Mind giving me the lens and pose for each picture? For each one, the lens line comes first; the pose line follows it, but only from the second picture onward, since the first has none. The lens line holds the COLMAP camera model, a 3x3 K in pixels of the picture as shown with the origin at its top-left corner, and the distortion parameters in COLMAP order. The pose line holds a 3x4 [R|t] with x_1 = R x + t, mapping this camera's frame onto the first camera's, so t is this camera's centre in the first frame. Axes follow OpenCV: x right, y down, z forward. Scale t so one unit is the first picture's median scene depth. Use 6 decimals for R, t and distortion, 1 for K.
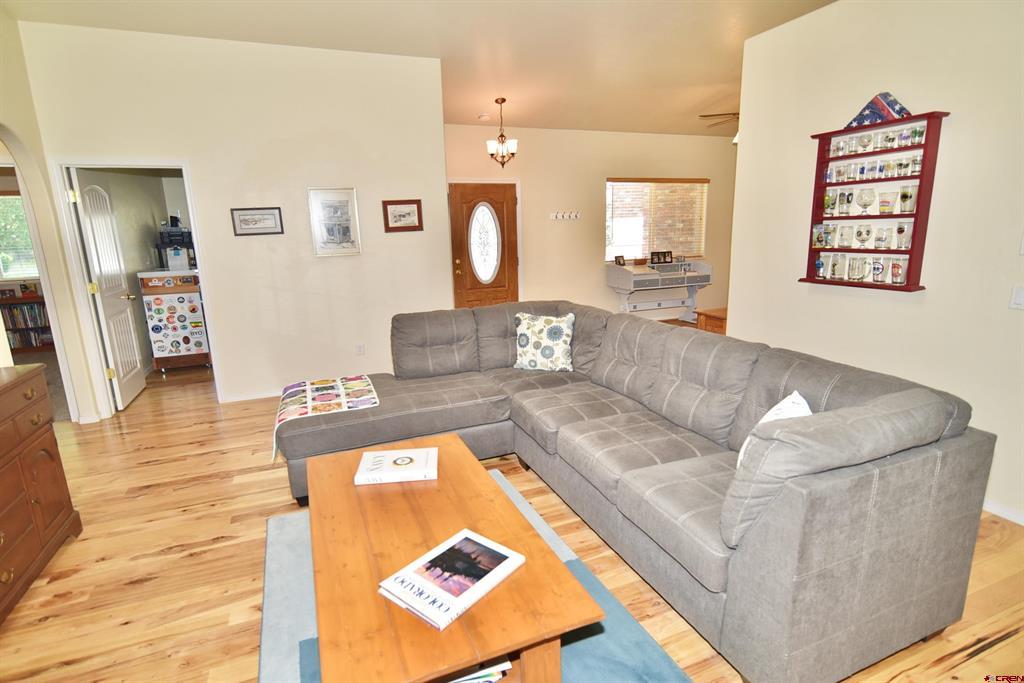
lens RADIAL K [[513.2, 0, 510.1], [0, 513.2, 348.8], [0, 0, 1]] dist [-0.010912, 0.005131]
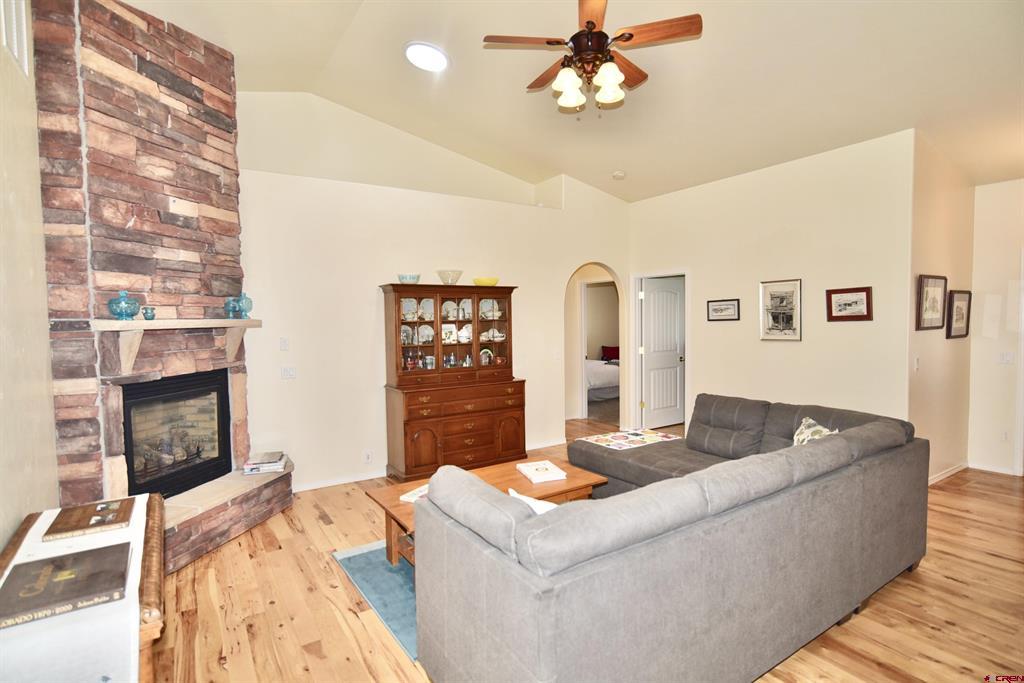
lens RADIAL K [[513.2, 0, 508.9], [0, 513.2, 344.6], [0, 0, 1]] dist [-0.010912, 0.005131]
pose [[0.188295, 0.073770, -0.979338, 0.934082], [-0.214037, 0.976289, 0.032388, -0.133777], [0.958506, 0.203516, 0.199620, 0.365219]]
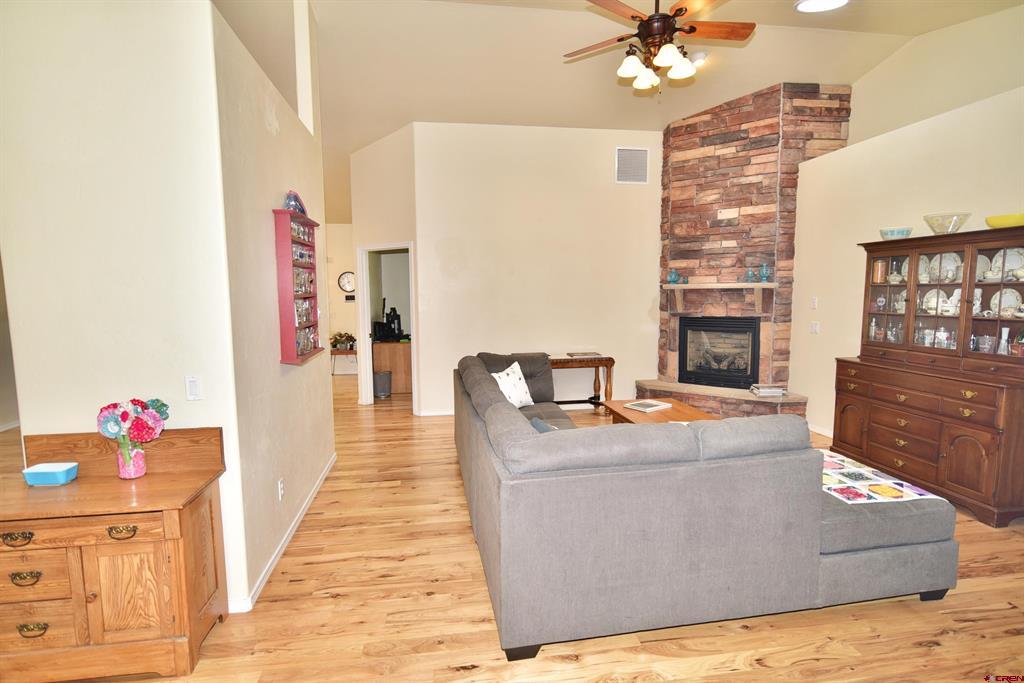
lens RADIAL K [[513.2, 0, 511.0], [0, 513.2, 344.3], [0, 0, 1]] dist [-0.010912, 0.005131]
pose [[-0.972965, 0.012056, 0.230639, -0.012342], [0.086369, 0.945171, 0.314947, -0.448243], [-0.214196, 0.326352, -0.920660, 1.876455]]
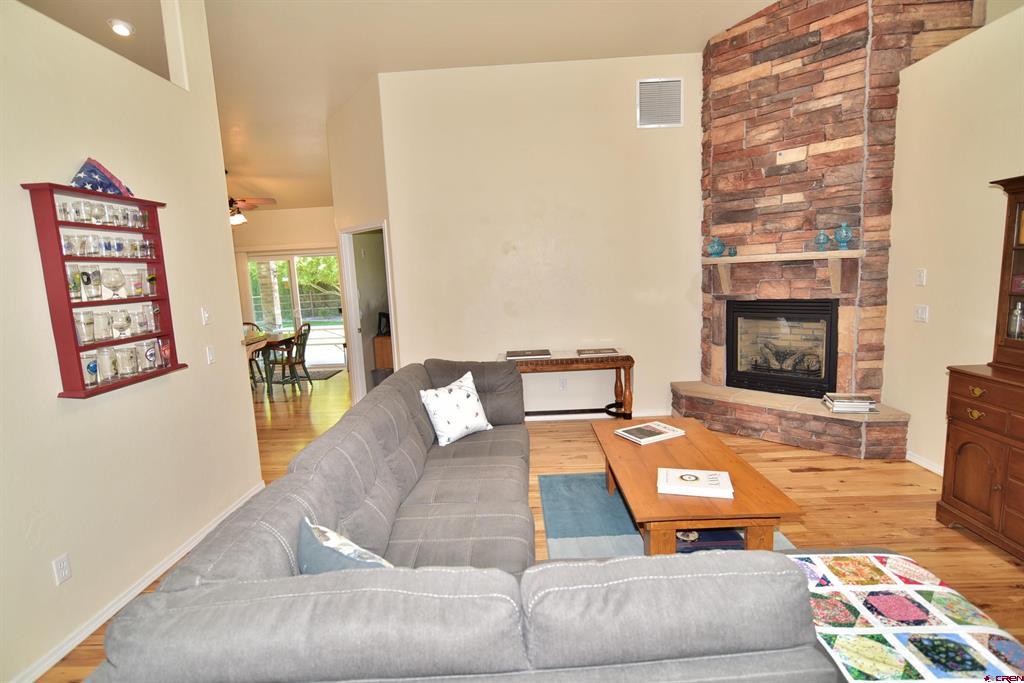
lens RADIAL K [[513.2, 0, 509.4], [0, 513.2, 344.4], [0, 0, 1]] dist [-0.010912, 0.005131]
pose [[-0.913704, 0.013724, 0.406148, -0.220690], [0.162457, 0.928430, 0.334105, -0.350001], [-0.372495, 0.371255, -0.850540, 1.428649]]
